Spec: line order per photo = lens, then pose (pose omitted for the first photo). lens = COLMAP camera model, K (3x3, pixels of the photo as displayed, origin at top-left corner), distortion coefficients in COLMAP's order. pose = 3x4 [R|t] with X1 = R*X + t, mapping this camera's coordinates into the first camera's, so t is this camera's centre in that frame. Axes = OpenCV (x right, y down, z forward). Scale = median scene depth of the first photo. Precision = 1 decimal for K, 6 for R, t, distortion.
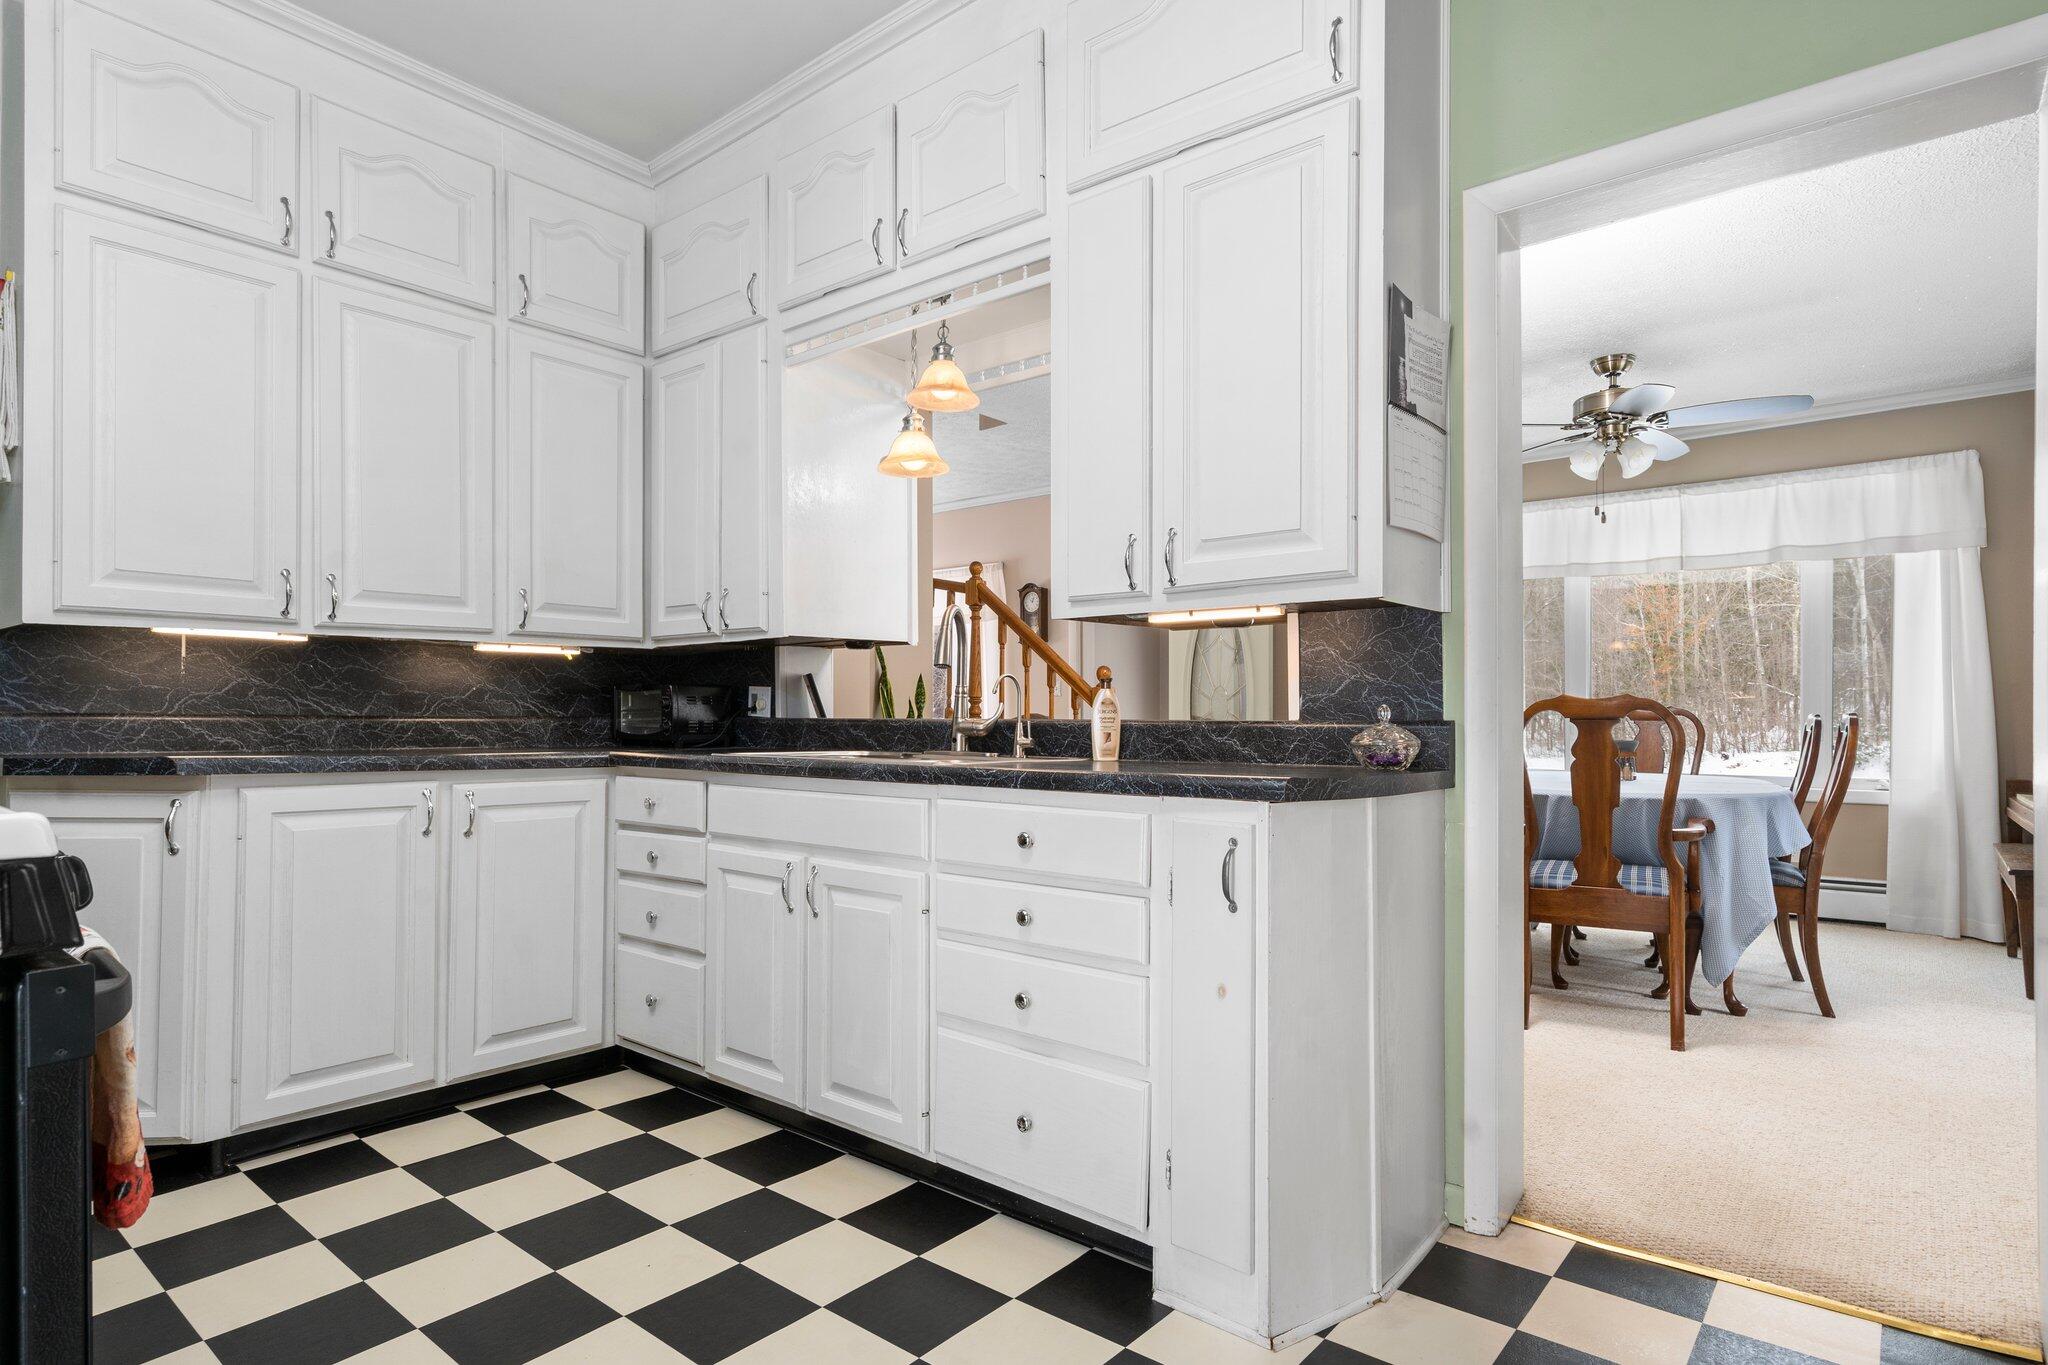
lens RADIAL K [[1054.9, 0, 1020.7], [0, 1054.9, 683.0], [0, 0, 1]] dist [-0.000141, 0.000288]
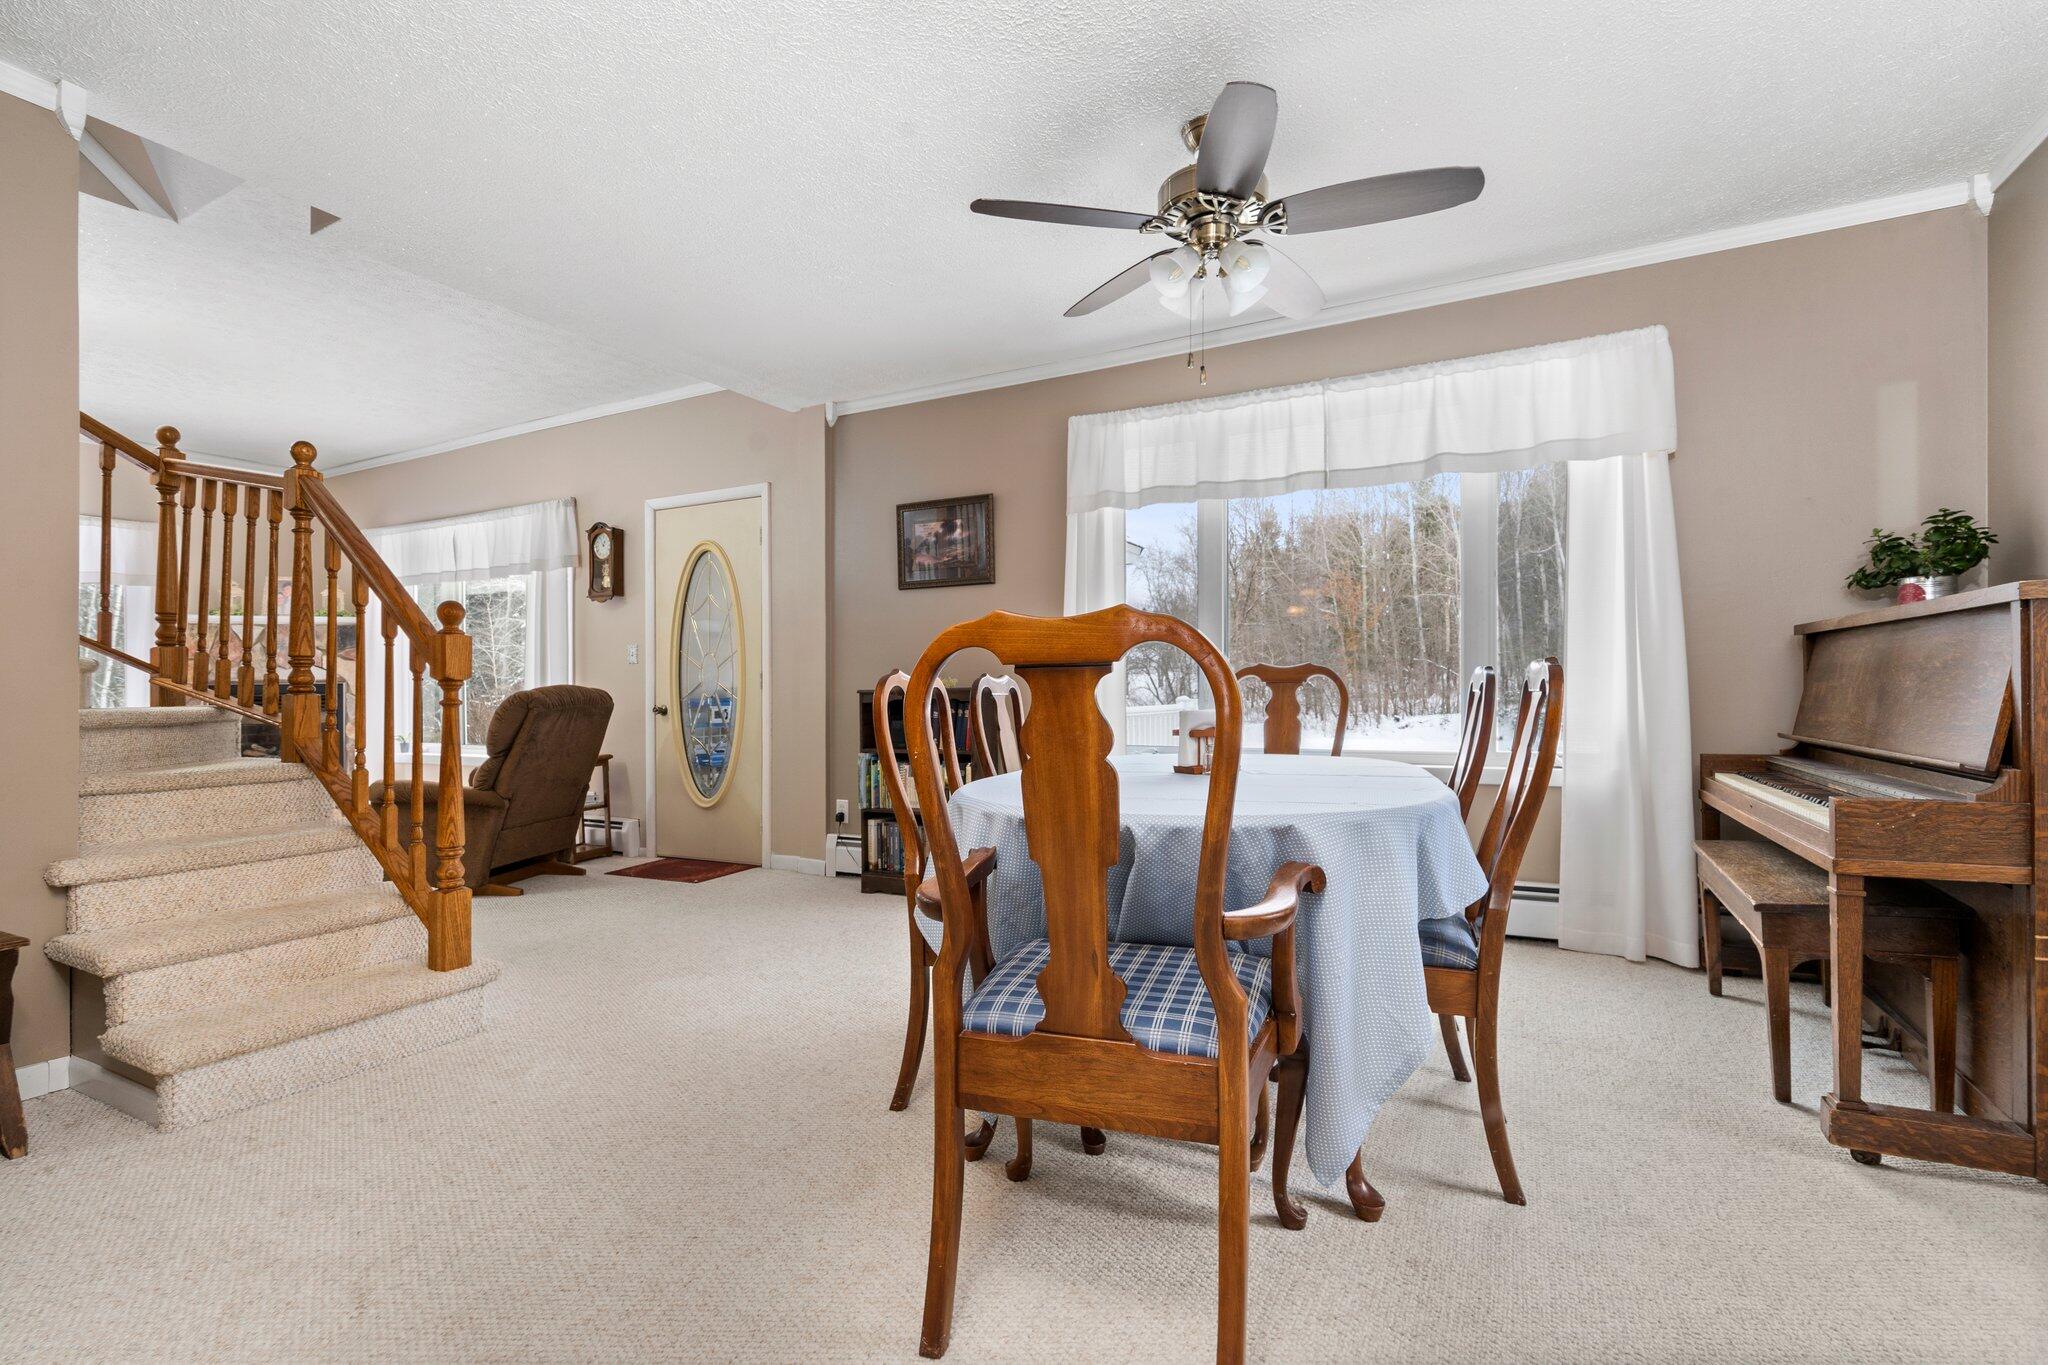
lens RADIAL K [[948.6, 0, 1027.4], [0, 948.6, 679.3], [0, 0, 1]] dist [0.000503, 0.000016]
pose [[0.976661, -0.010047, 0.214550, 0.322135], [0.006317, 0.999817, 0.018061, 0.023399], [-0.214692, -0.016285, 0.976546, 0.448148]]
